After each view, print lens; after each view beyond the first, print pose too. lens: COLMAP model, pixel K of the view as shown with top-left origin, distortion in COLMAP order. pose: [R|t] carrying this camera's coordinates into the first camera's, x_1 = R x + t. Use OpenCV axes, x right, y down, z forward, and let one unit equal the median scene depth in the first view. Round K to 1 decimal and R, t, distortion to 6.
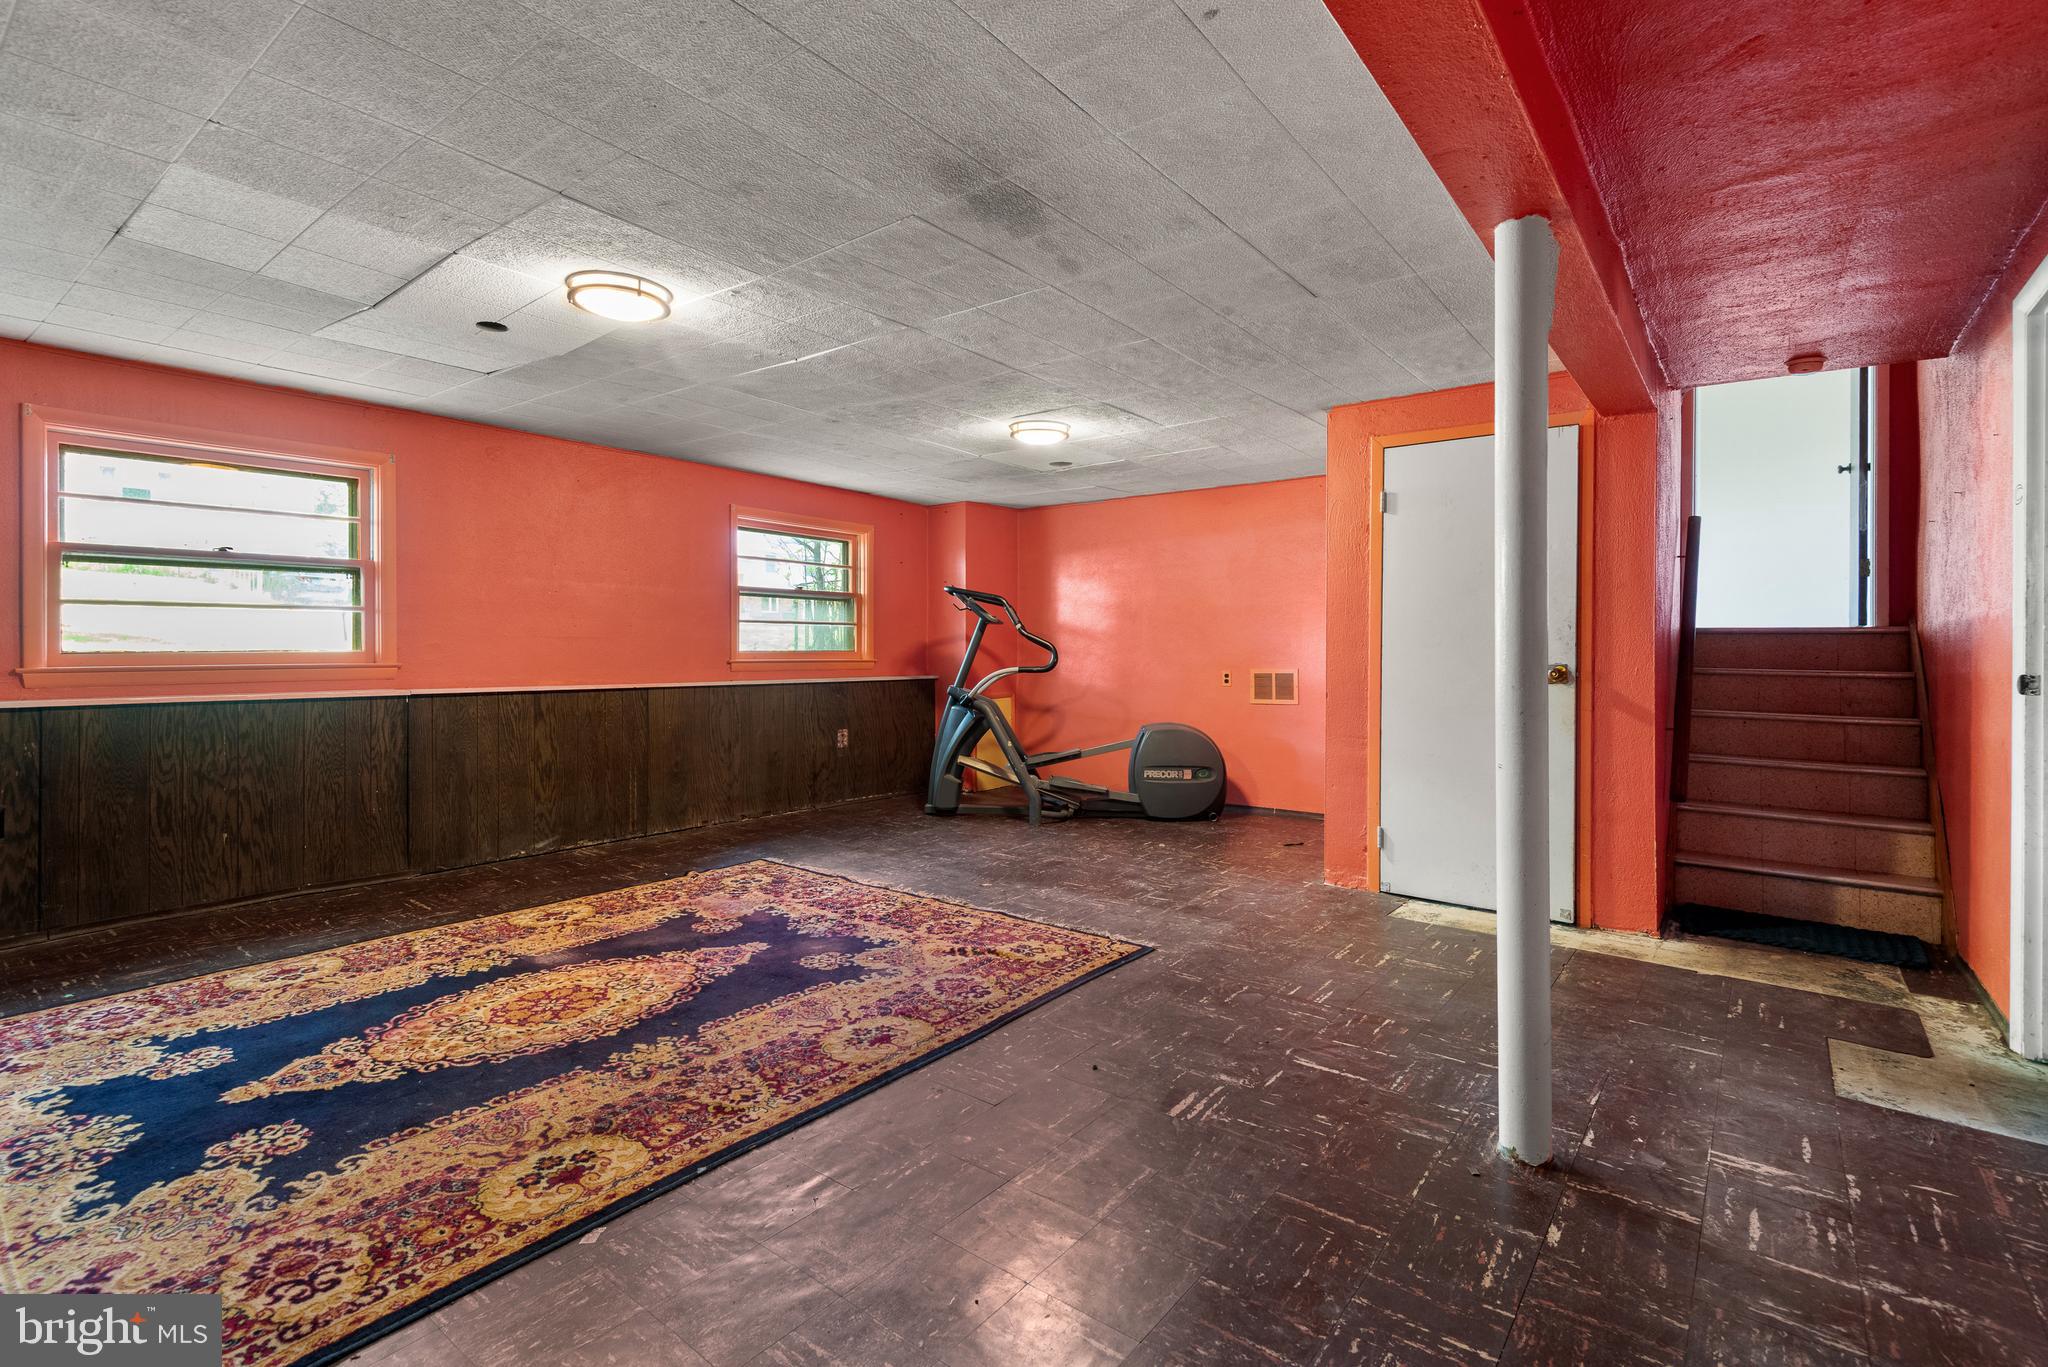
lens RADIAL K [[925.1, 0, 1014.0], [0, 925.1, 682.0], [0, 0, 1]] dist [0.039073, -0.024907]
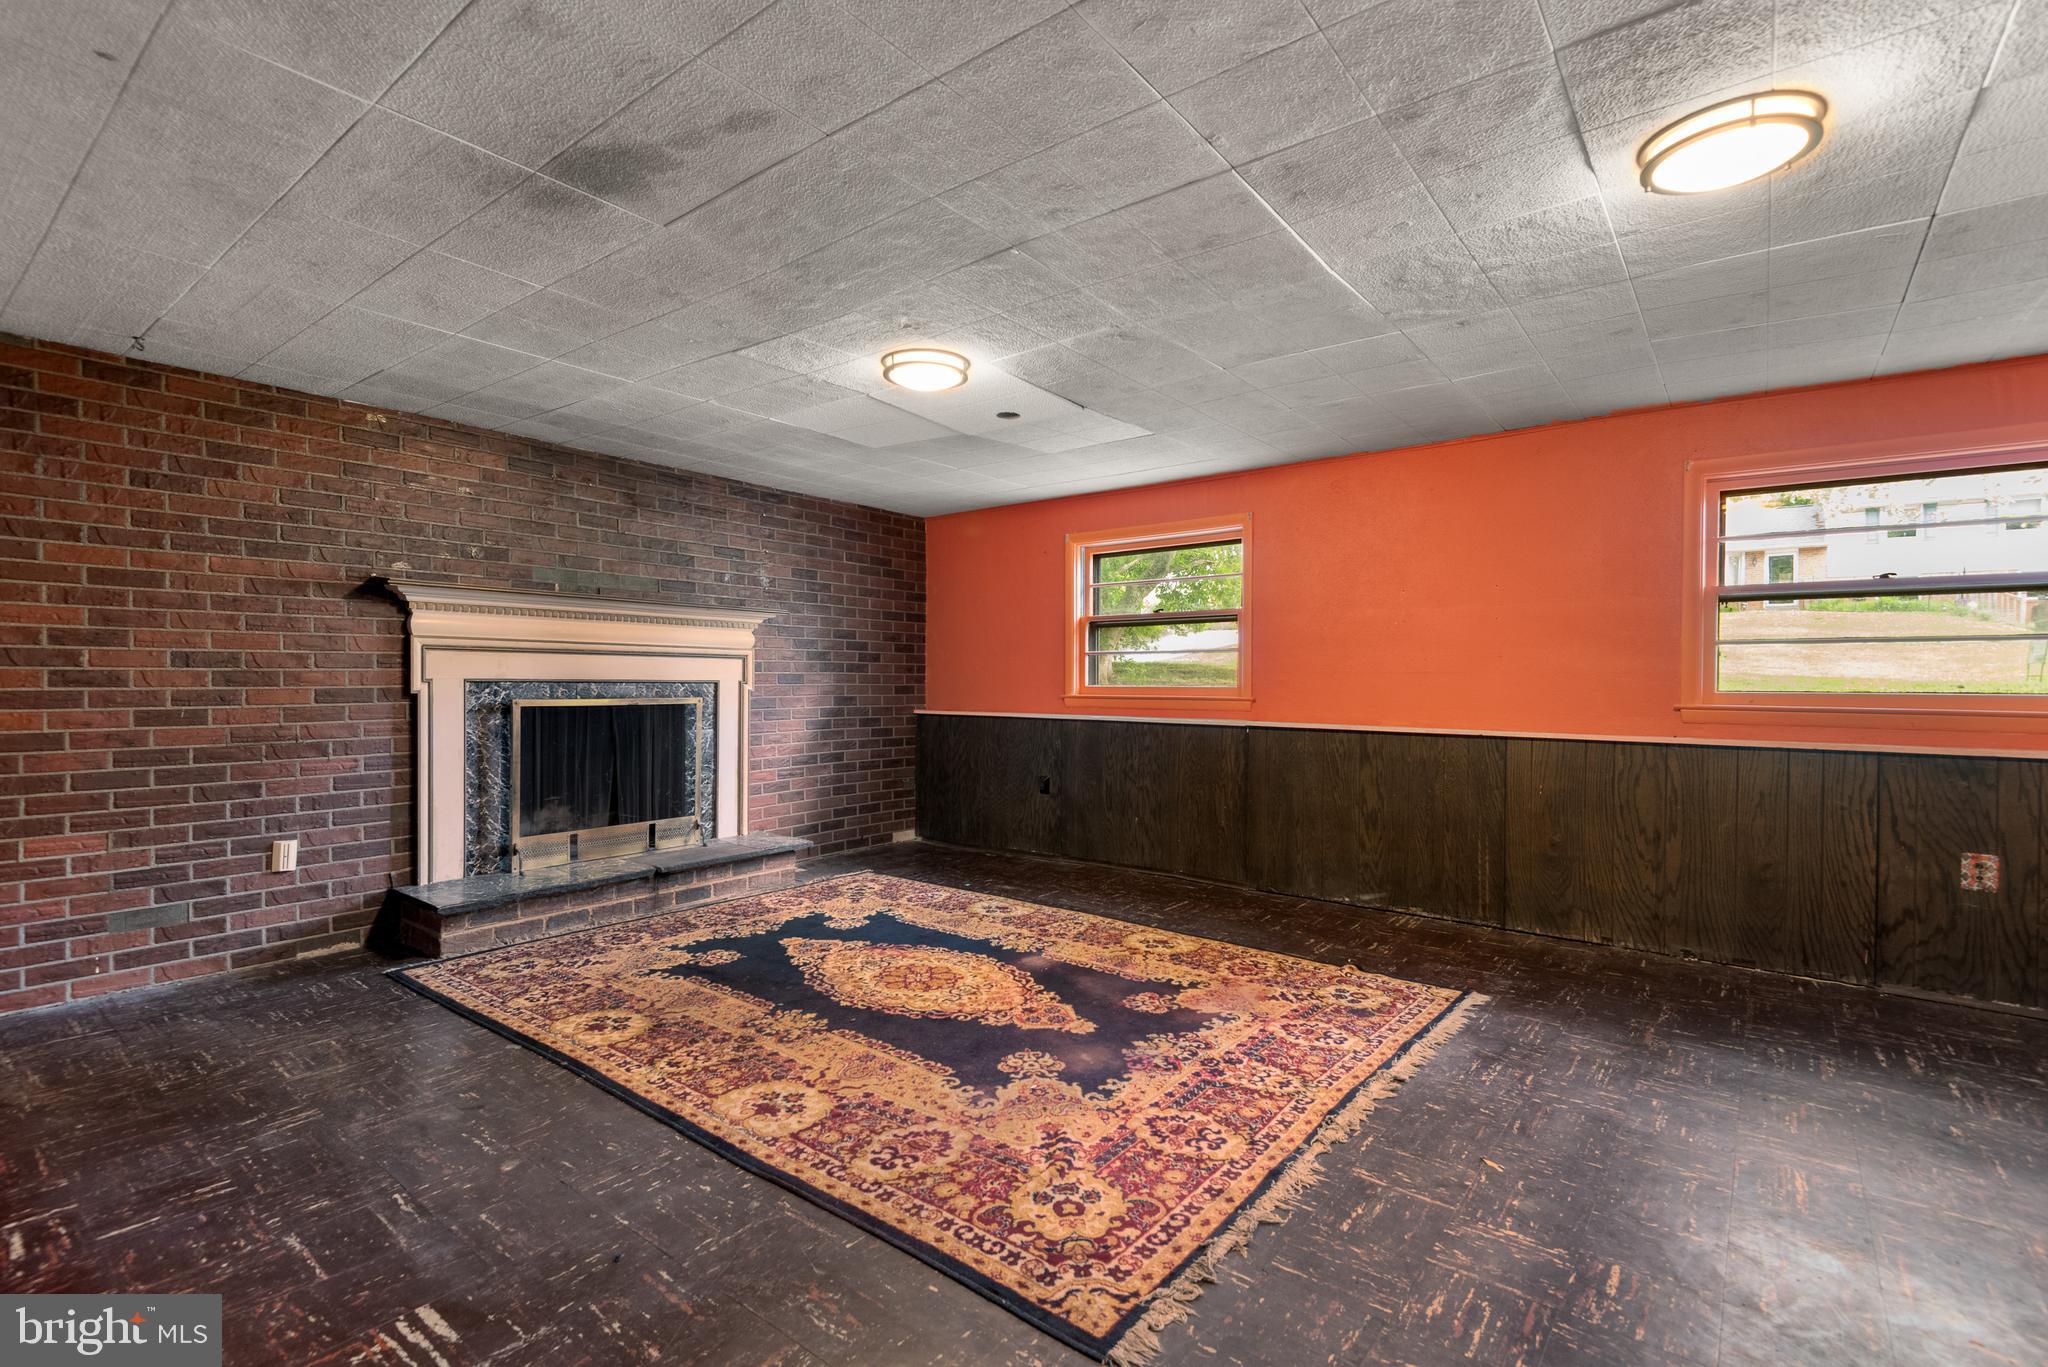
lens RADIAL K [[925.1, 0, 1014.0], [0, 925.1, 682.0], [0, 0, 1]] dist [0.039073, -0.024907]
pose [[0.012632, 0.002004, -0.999918, 0.627289], [-0.044185, 0.999022, 0.001444, -0.036919], [0.998943, 0.044163, 0.012708, 0.982443]]
